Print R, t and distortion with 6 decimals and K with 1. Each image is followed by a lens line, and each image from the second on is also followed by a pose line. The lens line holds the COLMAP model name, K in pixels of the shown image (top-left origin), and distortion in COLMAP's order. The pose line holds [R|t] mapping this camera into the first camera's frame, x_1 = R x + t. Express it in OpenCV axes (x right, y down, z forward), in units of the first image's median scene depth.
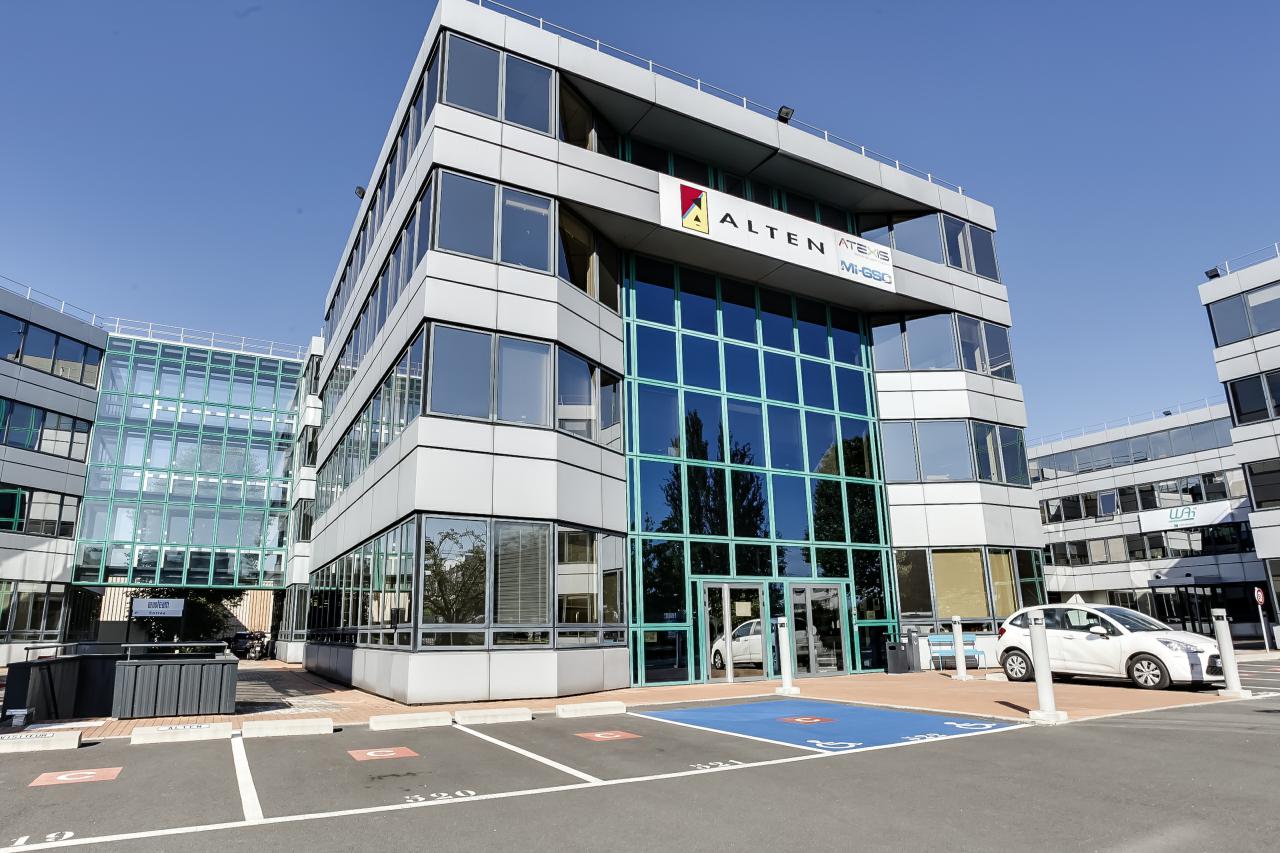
lens RADIAL K [[728.6, 0, 605.7], [0, 728.6, 460.1], [0, 0, 1]] dist [-0.054452, 0.028633]
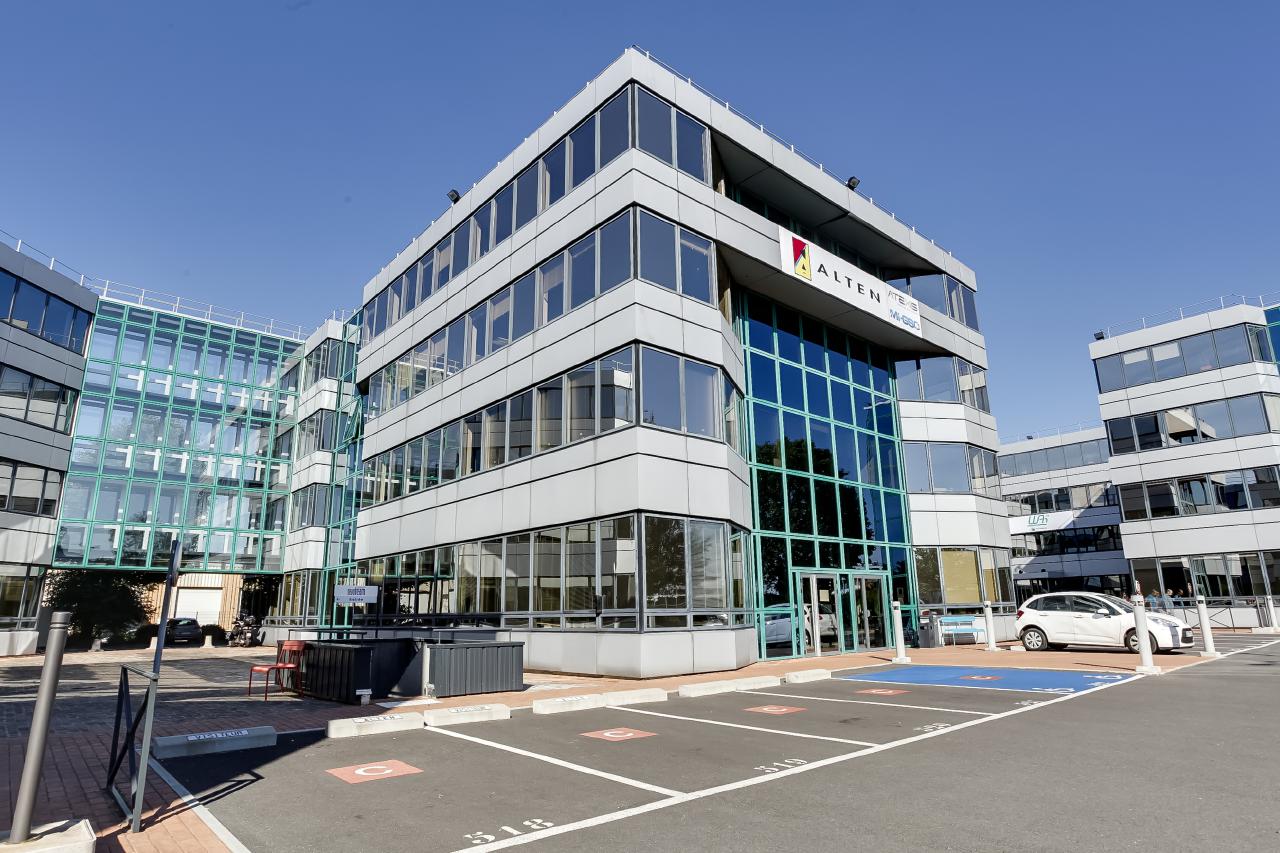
lens RADIAL K [[710.2, 0, 641.5], [0, 710.2, 444.9], [0, 0, 1]] dist [-0.057579, 0.028955]
pose [[0.973213, 0.050547, 0.224279, -0.360030], [-0.048710, 0.998719, -0.013716, -0.012338], [-0.224685, 0.002424, 0.974428, -0.065869]]
